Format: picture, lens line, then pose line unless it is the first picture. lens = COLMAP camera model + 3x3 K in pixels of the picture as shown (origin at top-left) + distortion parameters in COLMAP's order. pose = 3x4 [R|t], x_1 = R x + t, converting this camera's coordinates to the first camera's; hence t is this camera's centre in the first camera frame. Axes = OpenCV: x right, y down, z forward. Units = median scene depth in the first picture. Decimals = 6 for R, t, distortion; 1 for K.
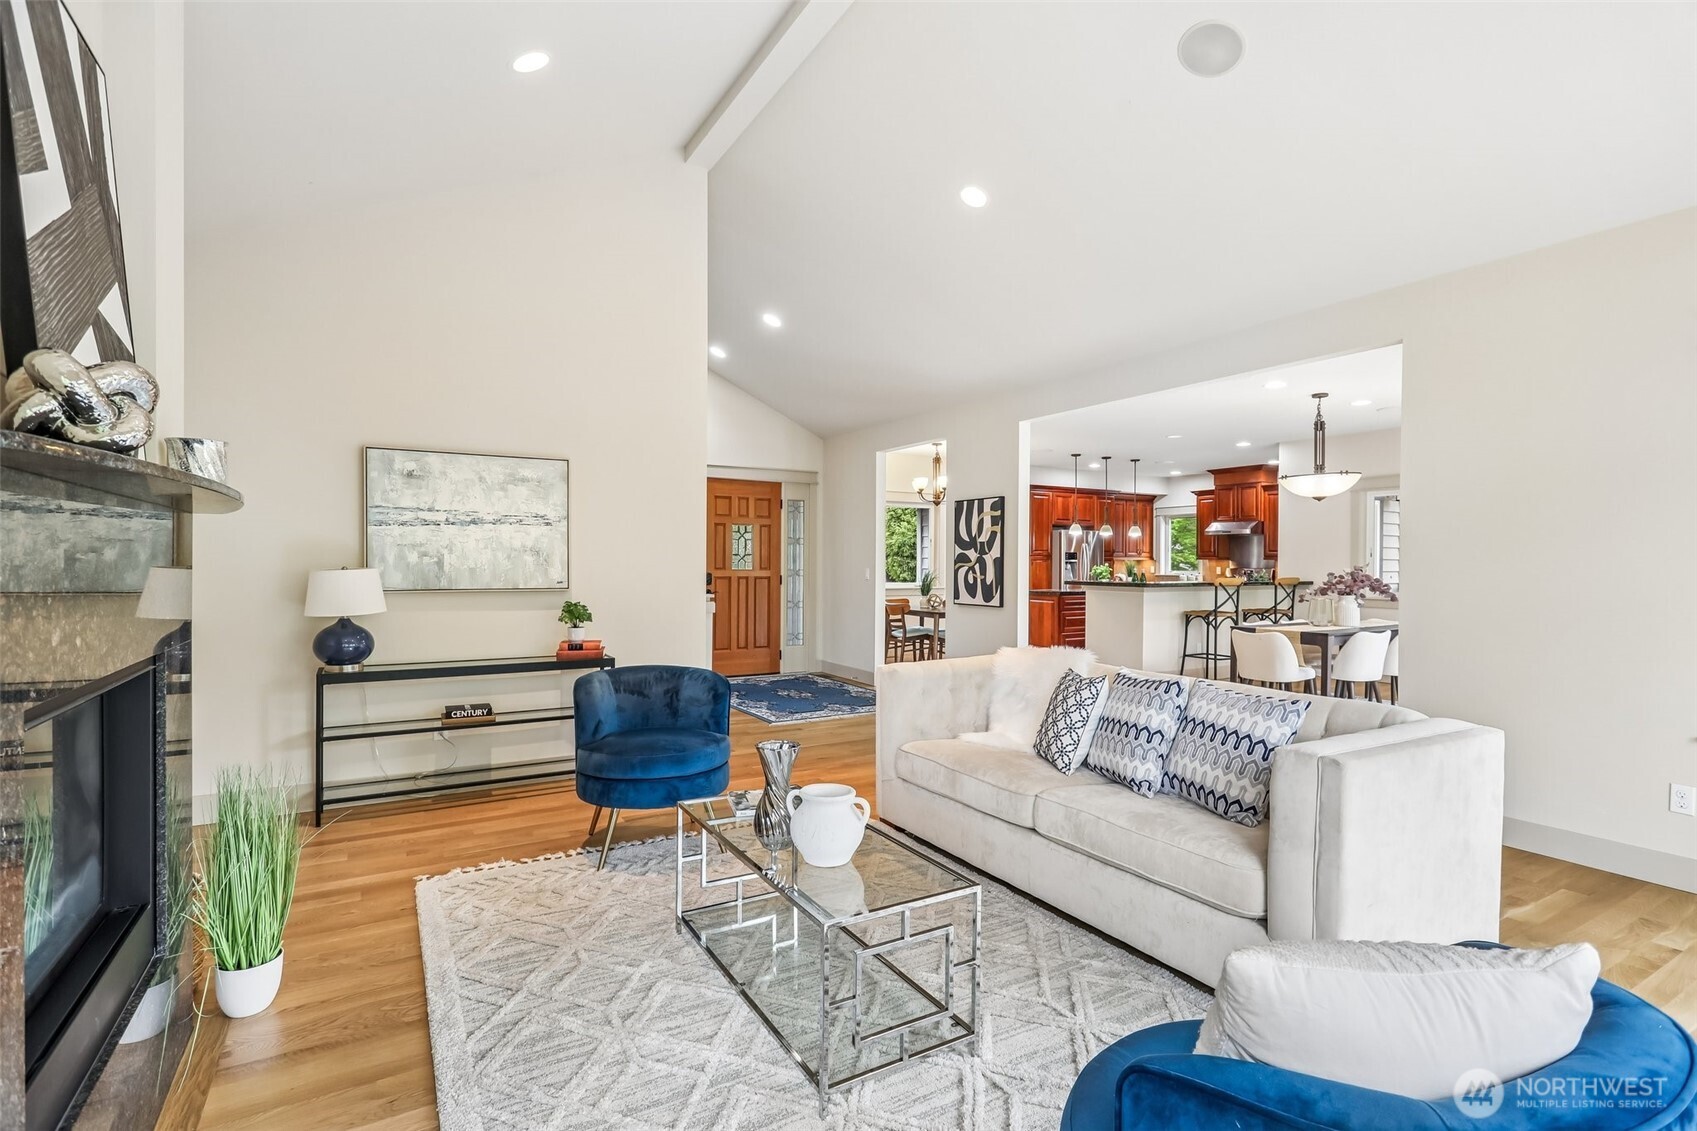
lens RADIAL K [[797.1, 0, 852.2], [0, 797.1, 566.8], [0, 0, 1]] dist [-0.001934, 0.001306]
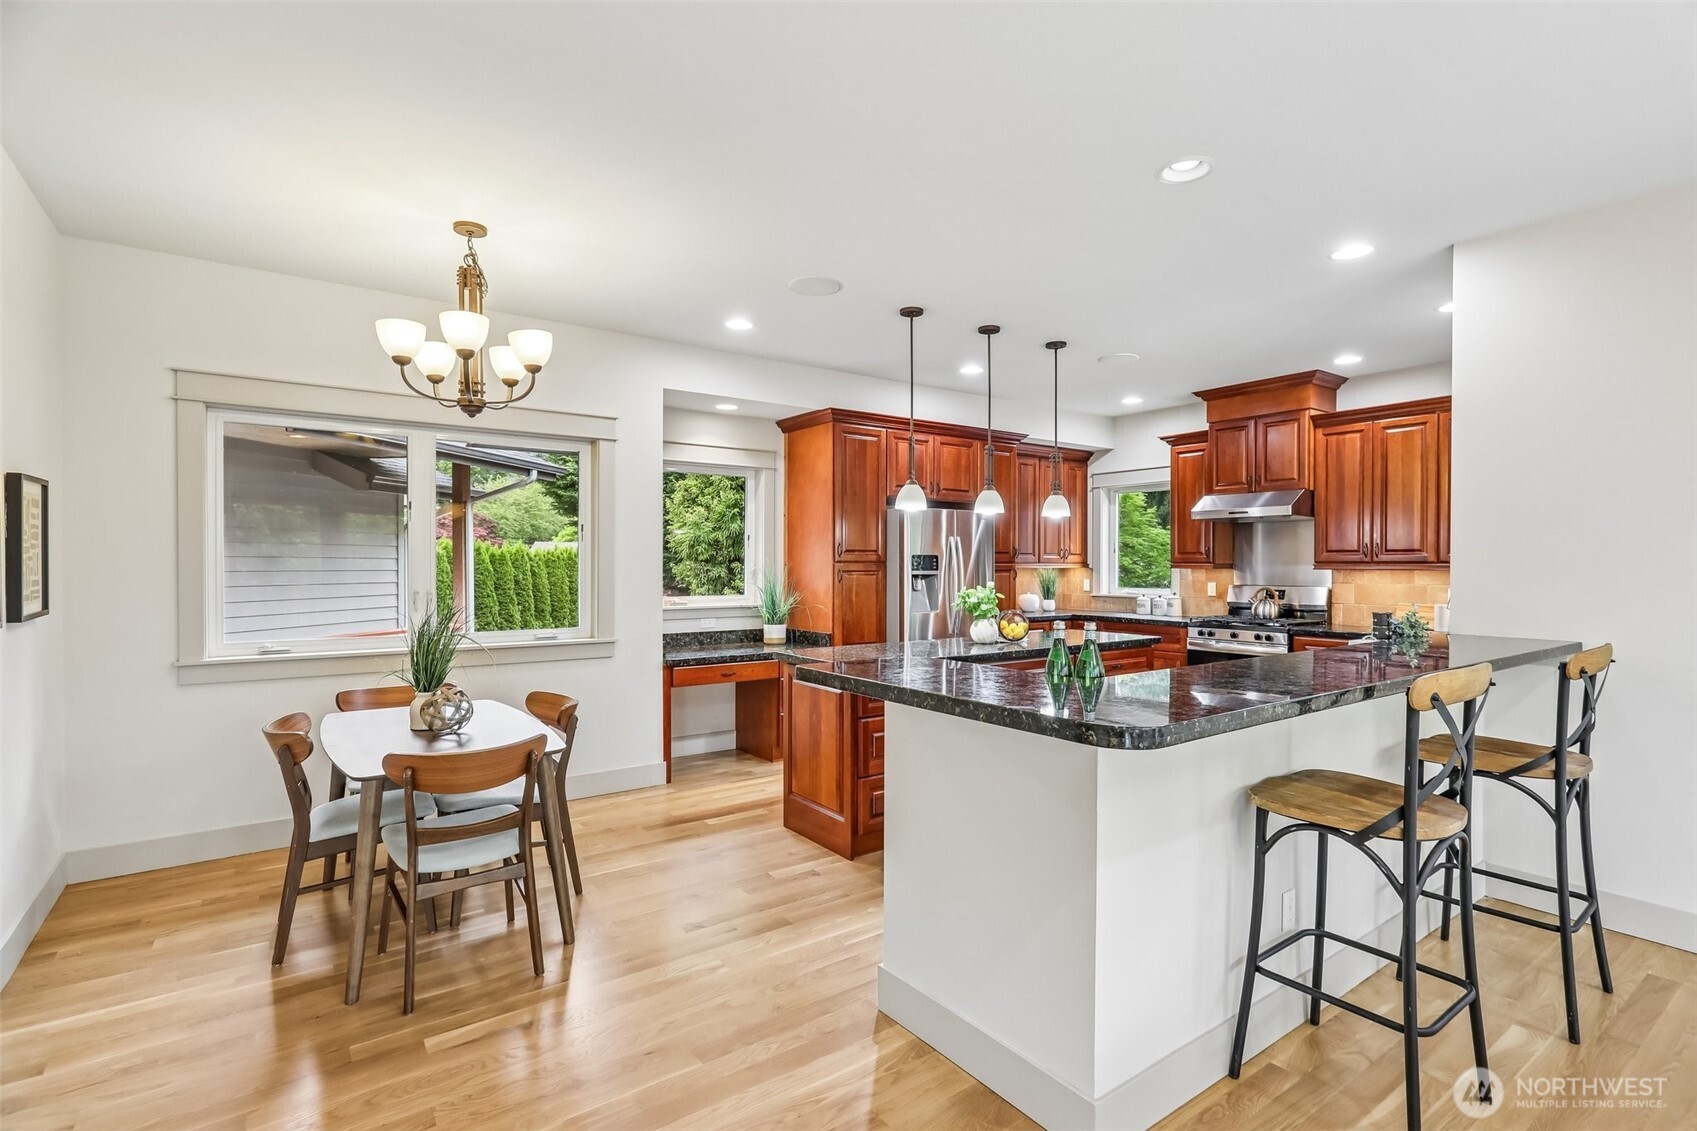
lens RADIAL K [[797.1, 0, 847.7], [0, 797.1, 566.7], [0, 0, 1]] dist [-0.001934, 0.001306]
pose [[0.996316, -0.003964, 0.085670, 0.177990], [0.004043, 0.999992, -0.000754, -0.010375], [-0.085666, 0.001098, 0.996323, 0.502914]]
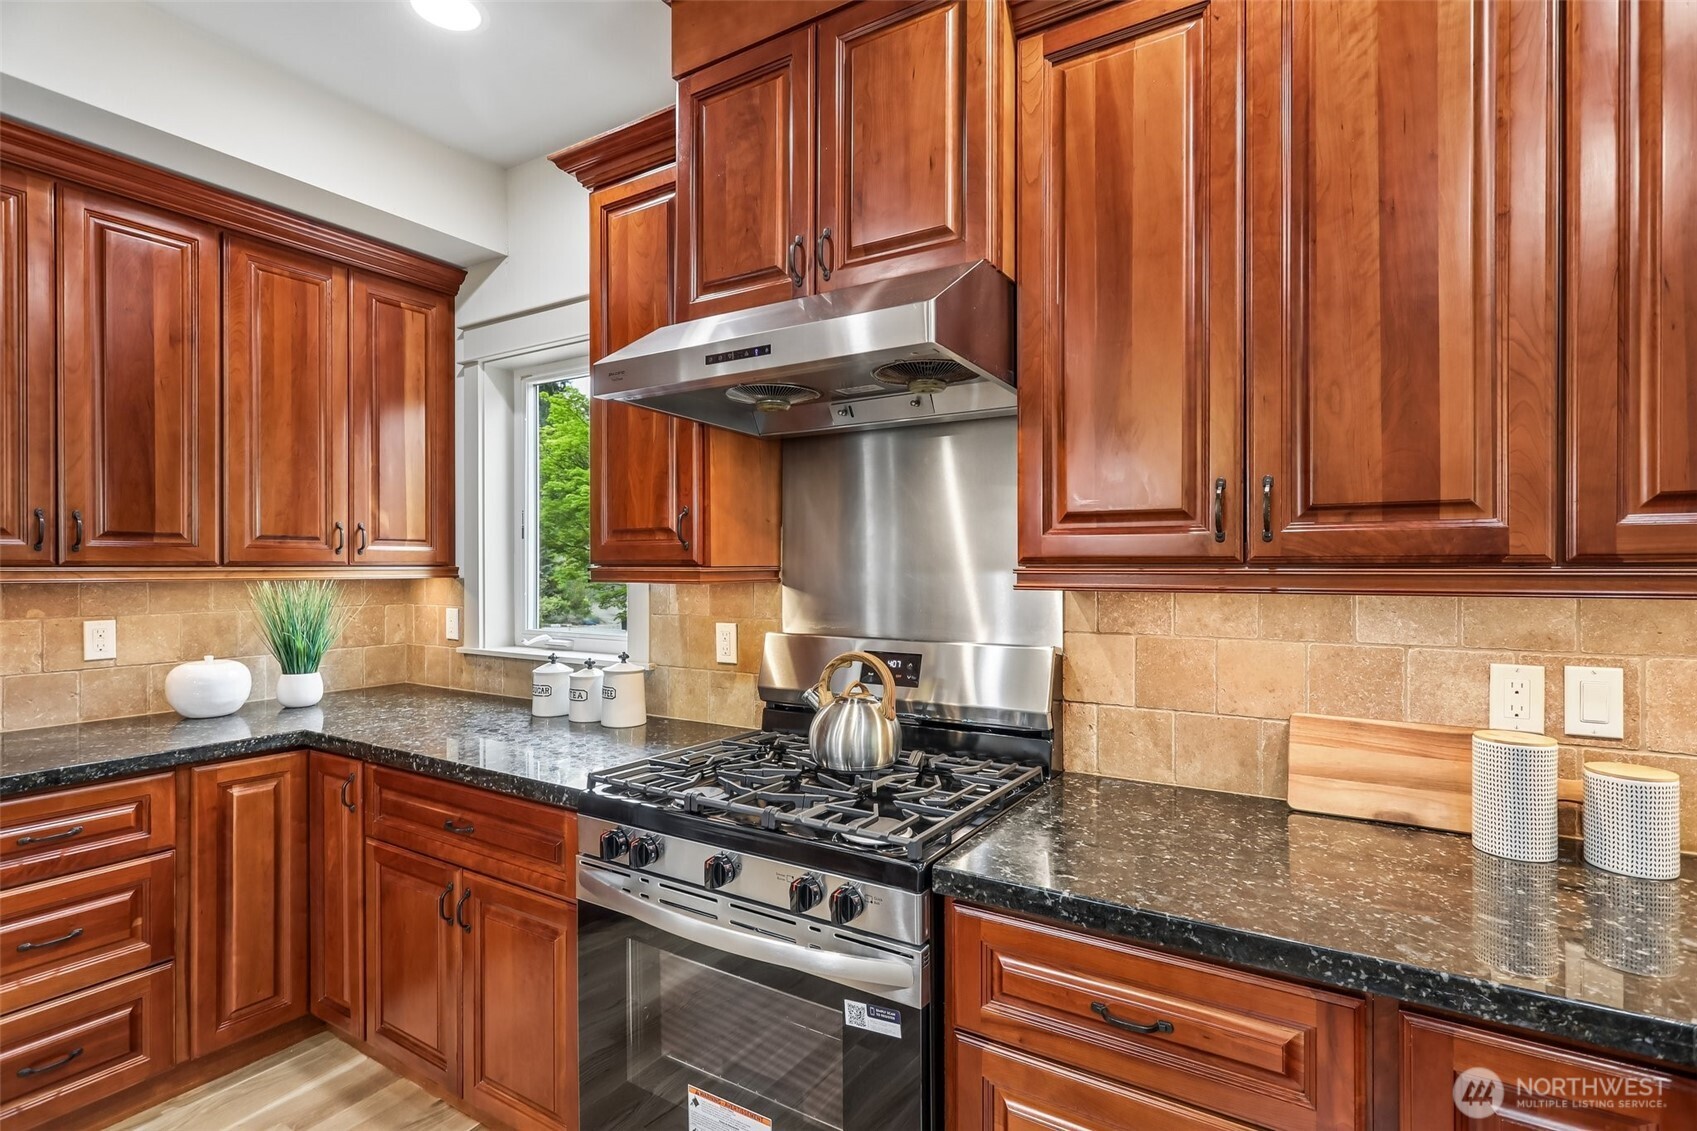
lens RADIAL K [[797.1, 0, 765.3], [0, 797.1, 565.8], [0, 0, 1]] dist [-0.001934, 0.001306]
pose [[0.931846, -0.004473, 0.362827, 0.409819], [0.006138, 0.999975, -0.003436, -0.011411], [-0.362803, 0.005429, 0.931850, 0.844109]]
